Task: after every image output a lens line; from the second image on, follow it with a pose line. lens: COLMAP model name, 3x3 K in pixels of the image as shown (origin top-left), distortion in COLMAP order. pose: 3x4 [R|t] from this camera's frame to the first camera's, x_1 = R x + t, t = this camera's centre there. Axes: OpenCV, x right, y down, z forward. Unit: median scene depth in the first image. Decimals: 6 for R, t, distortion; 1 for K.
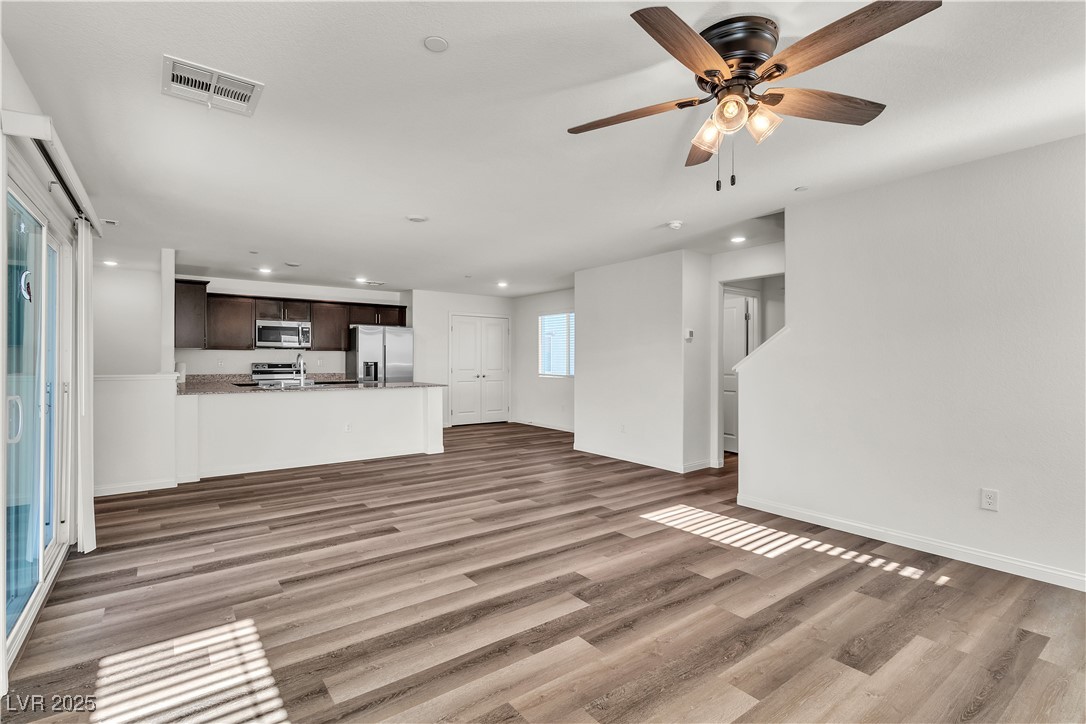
lens RADIAL K [[510.3, 0, 548.1], [0, 510.3, 358.5], [0, 0, 1]] dist [0.002681, -0.001688]
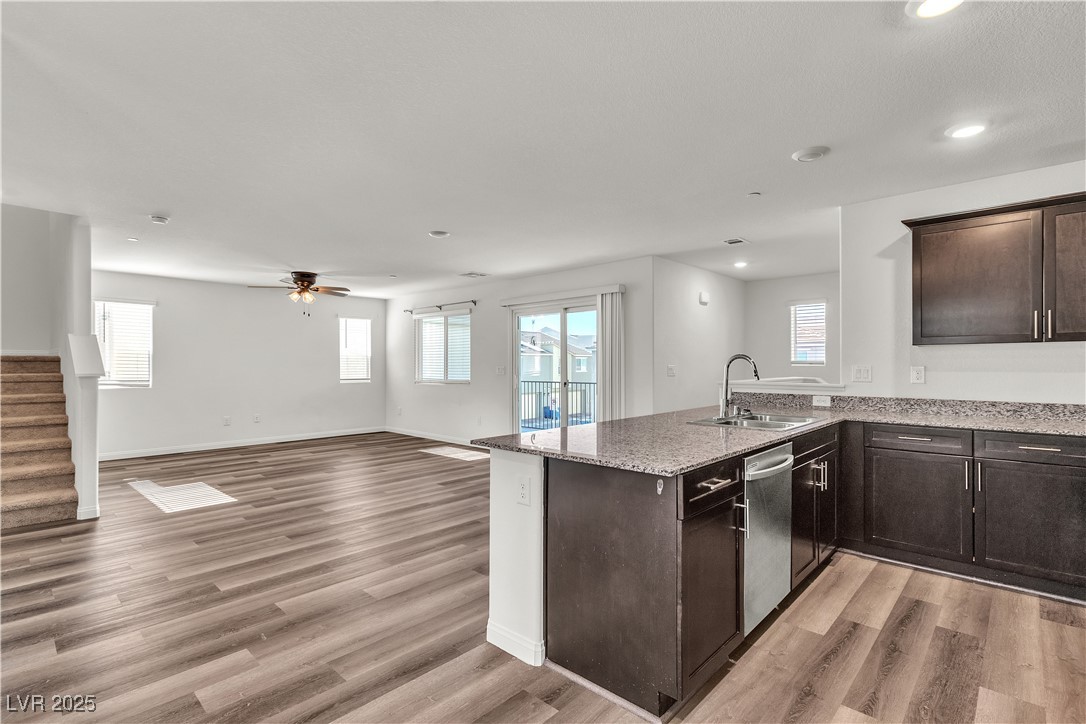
lens RADIAL K [[510.3, 0, 544.9], [0, 510.3, 363.3], [0, 0, 1]] dist [0.002681, -0.001688]
pose [[-0.984270, -0.000276, -0.176670, -0.304898], [0.000296, 0.999995, -0.003210, -0.000021], [0.176670, -0.003212, -0.984265, 2.239510]]
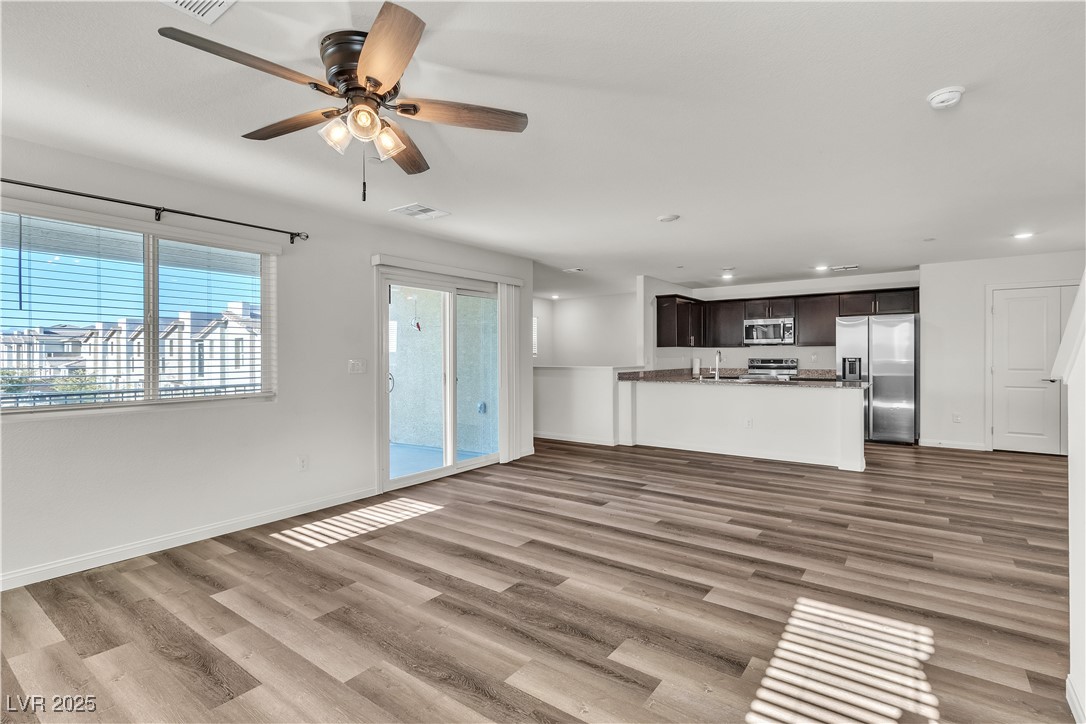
lens RADIAL K [[510.3, 0, 545.0], [0, 510.3, 358.3], [0, 0, 1]] dist [0.002681, -0.001688]
pose [[0.286400, 0.002269, -0.958108, 0.695289], [0.006895, 0.999966, 0.004429, 0.000216], [0.958085, -0.007874, 0.286374, 0.497586]]
